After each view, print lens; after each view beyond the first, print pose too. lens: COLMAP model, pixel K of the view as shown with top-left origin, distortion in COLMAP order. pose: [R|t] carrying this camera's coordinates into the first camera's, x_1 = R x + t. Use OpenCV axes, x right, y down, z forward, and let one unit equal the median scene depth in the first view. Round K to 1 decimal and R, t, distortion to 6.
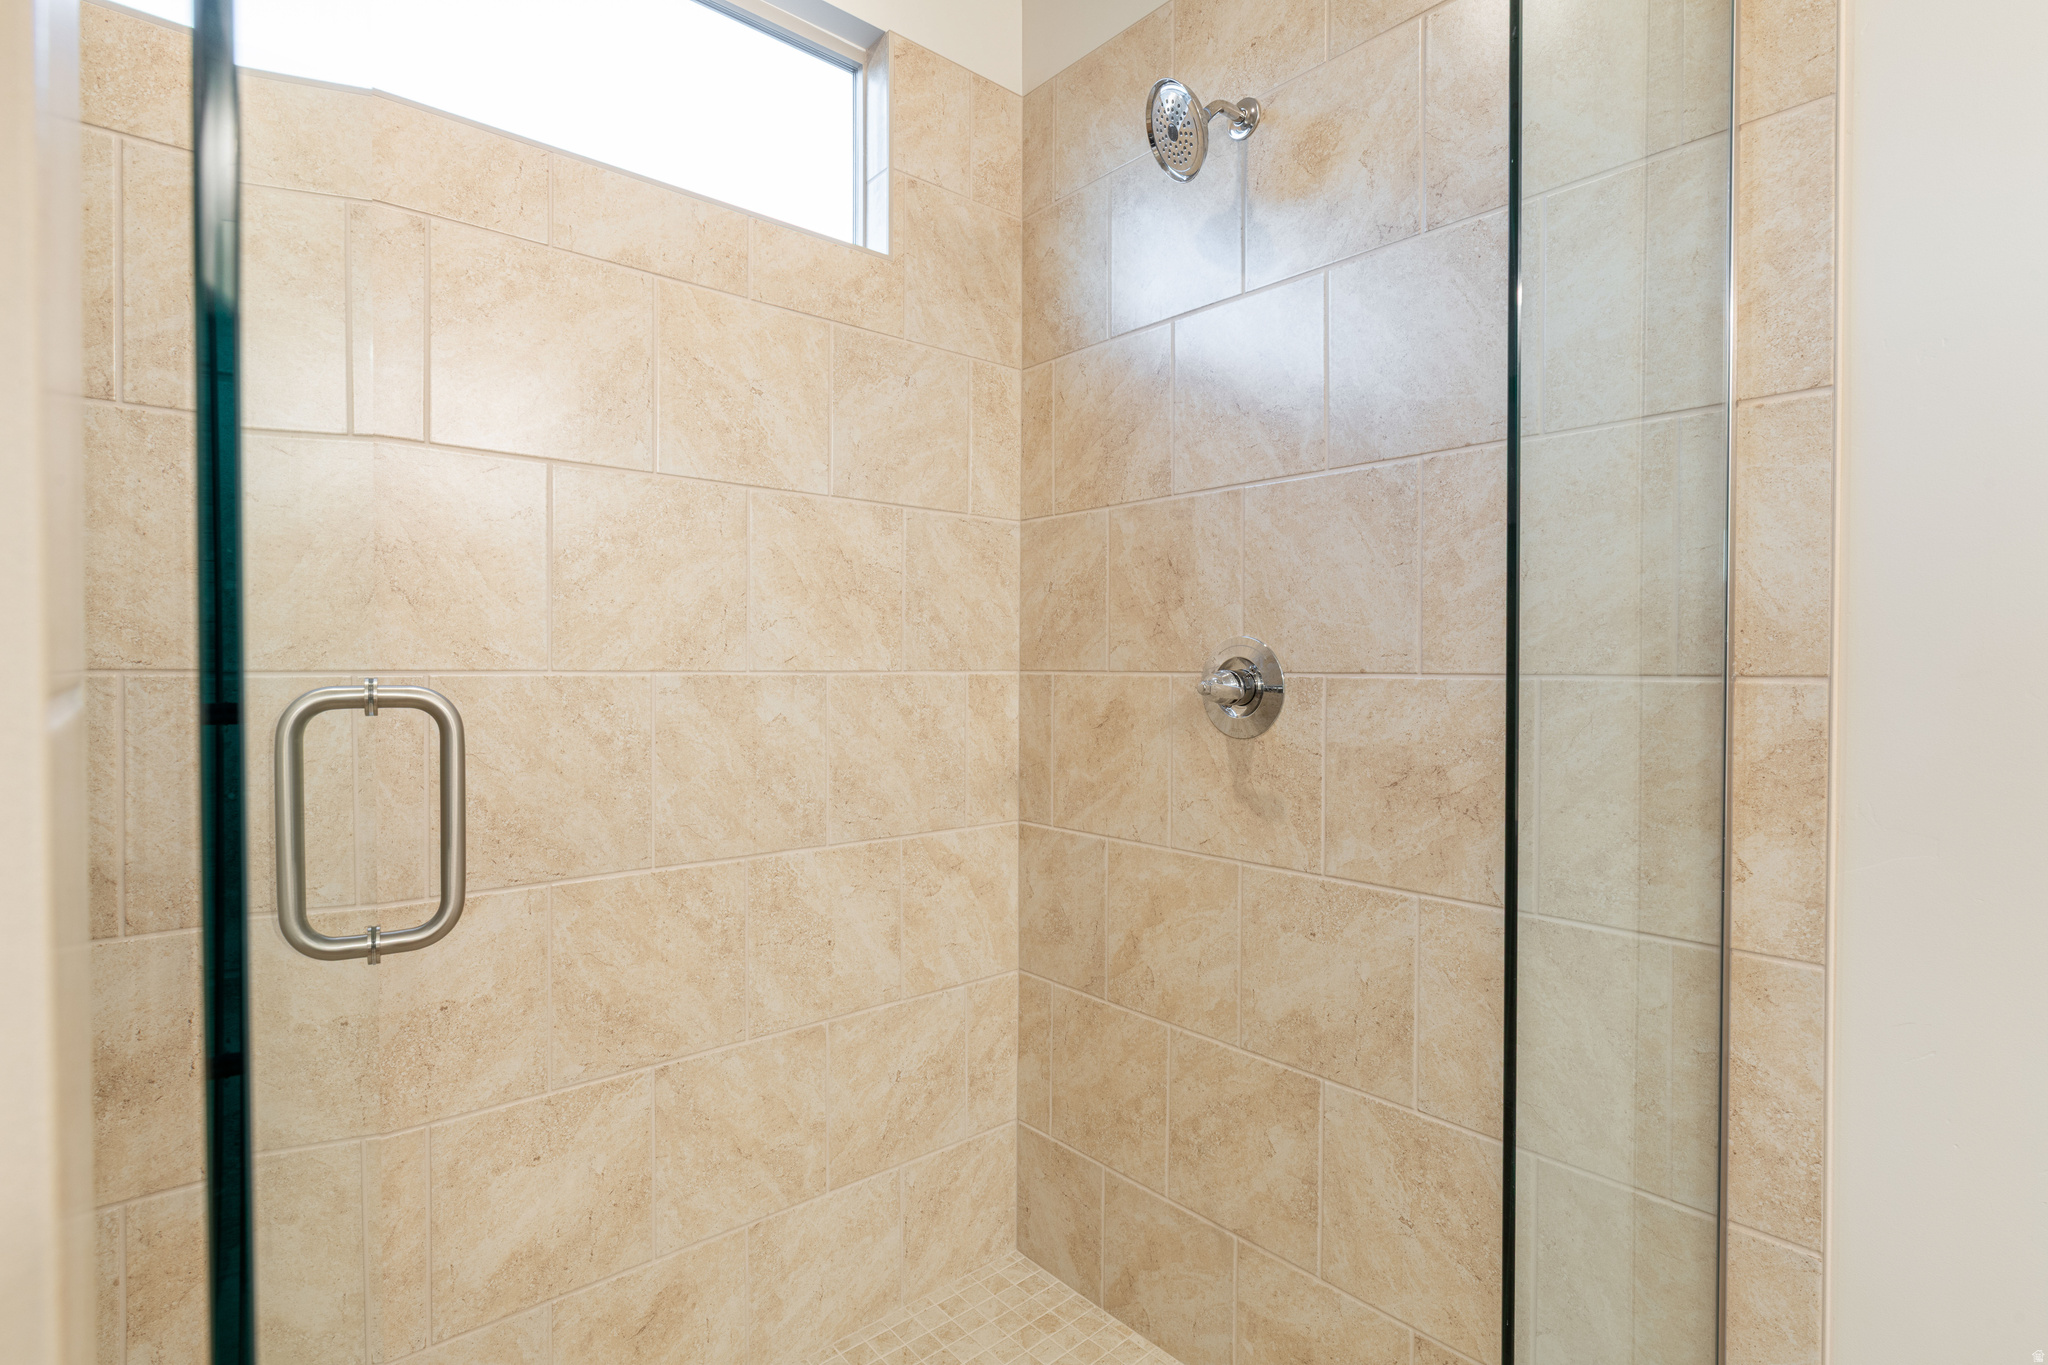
lens RADIAL K [[992.6, 0, 1052.6], [0, 992.6, 680.2], [0, 0, 1]] dist [-0.003827, -0.000712]
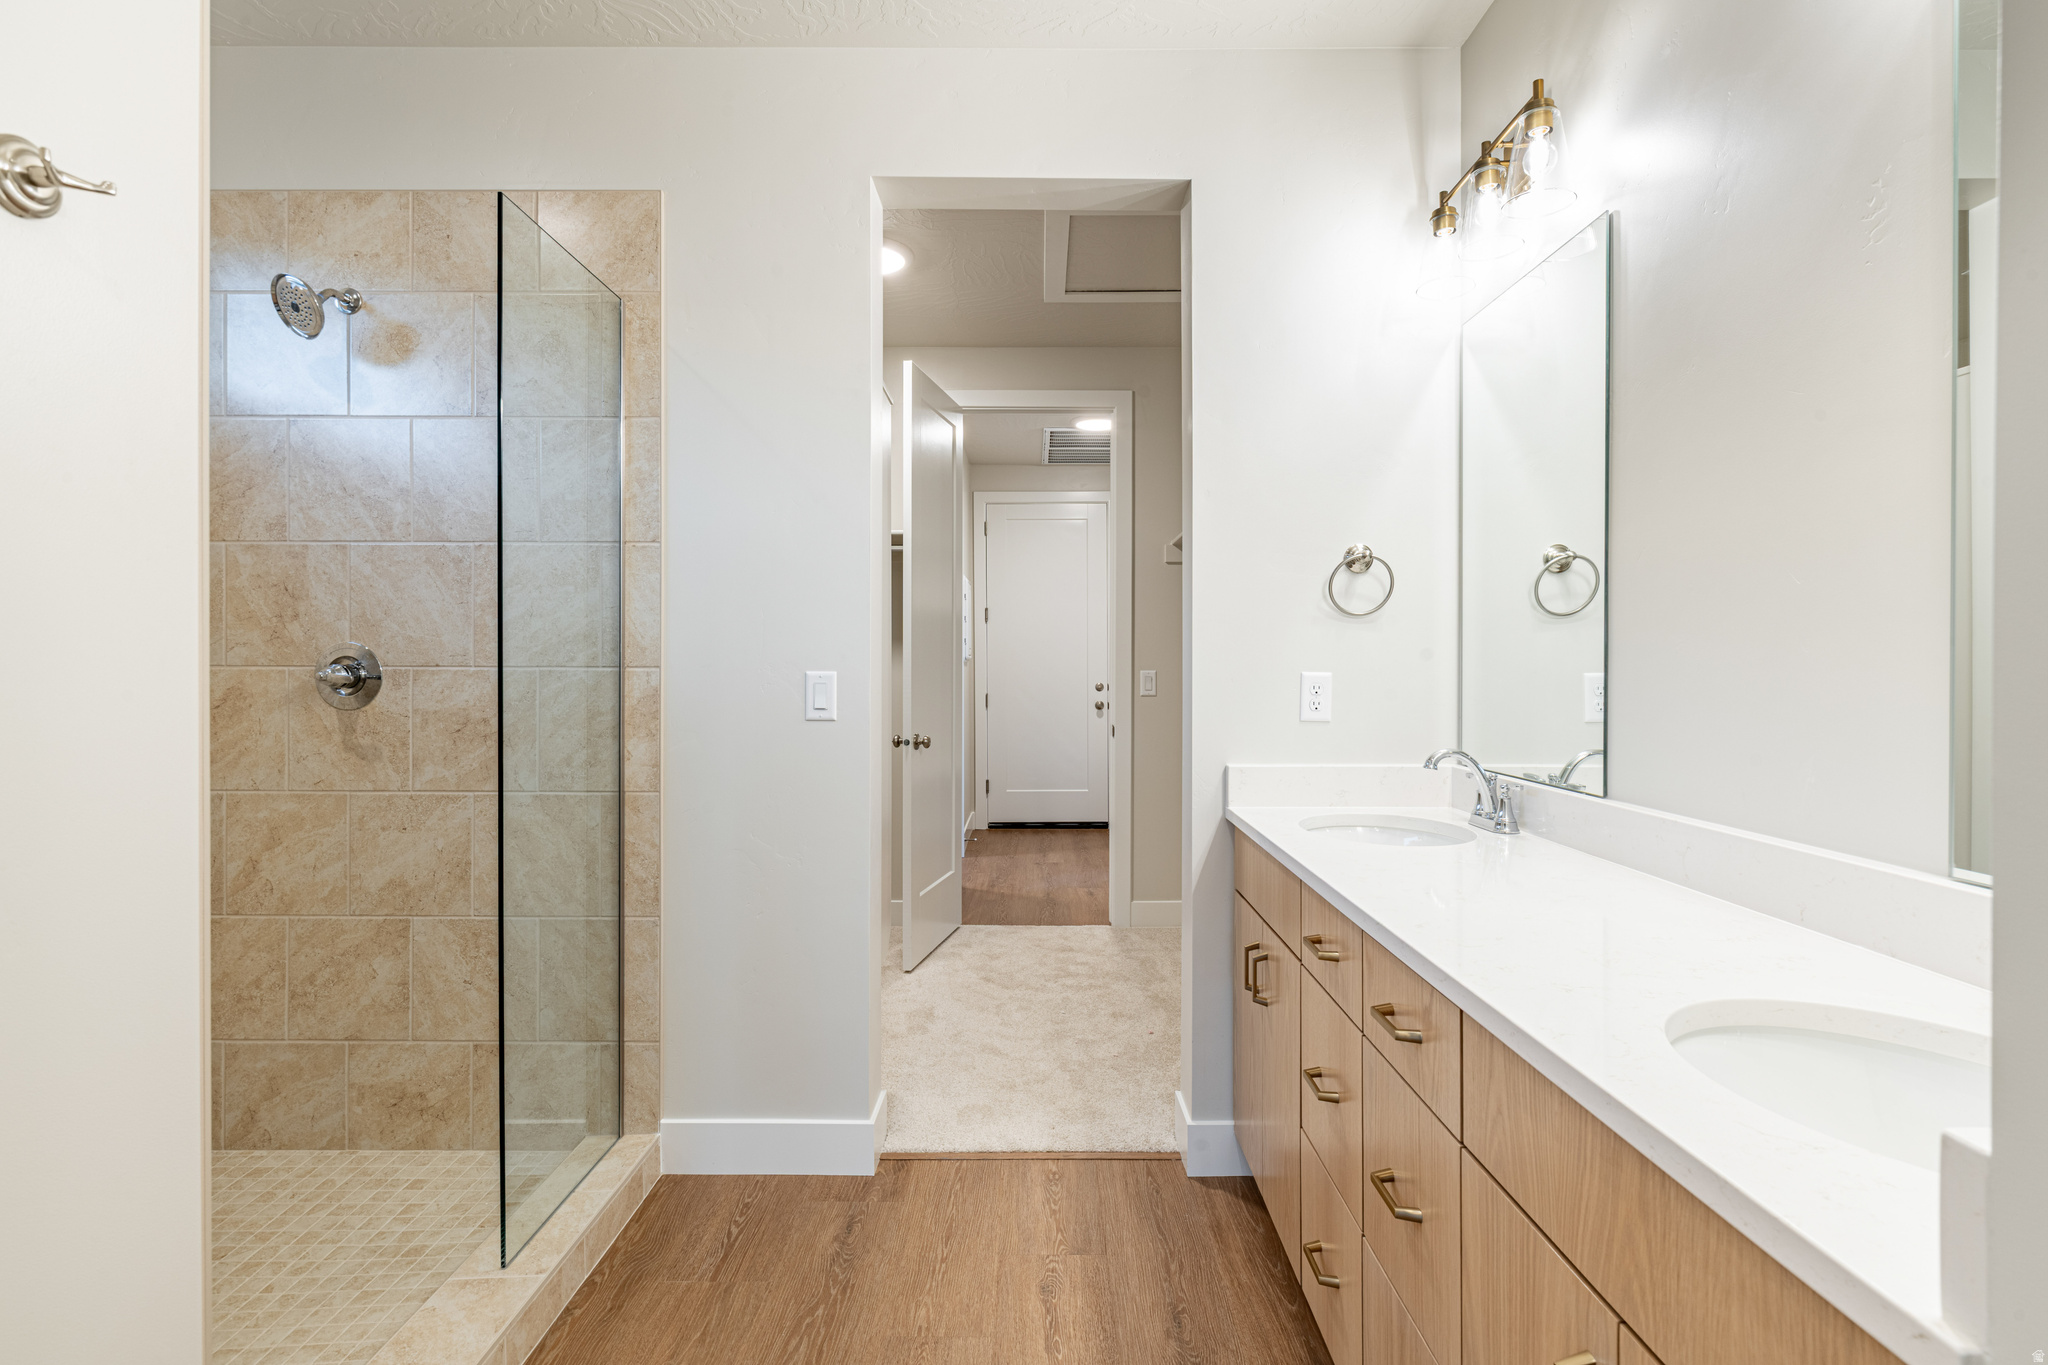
lens RADIAL K [[1016.6, 0, 1024.0], [0, 1016.6, 682.5], [0, 0, 1]] dist [-0.001299, -0.000407]
pose [[0.673353, -0.003726, 0.739311, -0.270443], [0.008818, 0.999957, -0.002992, 0.031935], [-0.739268, 0.008534, 0.673357, -0.830122]]
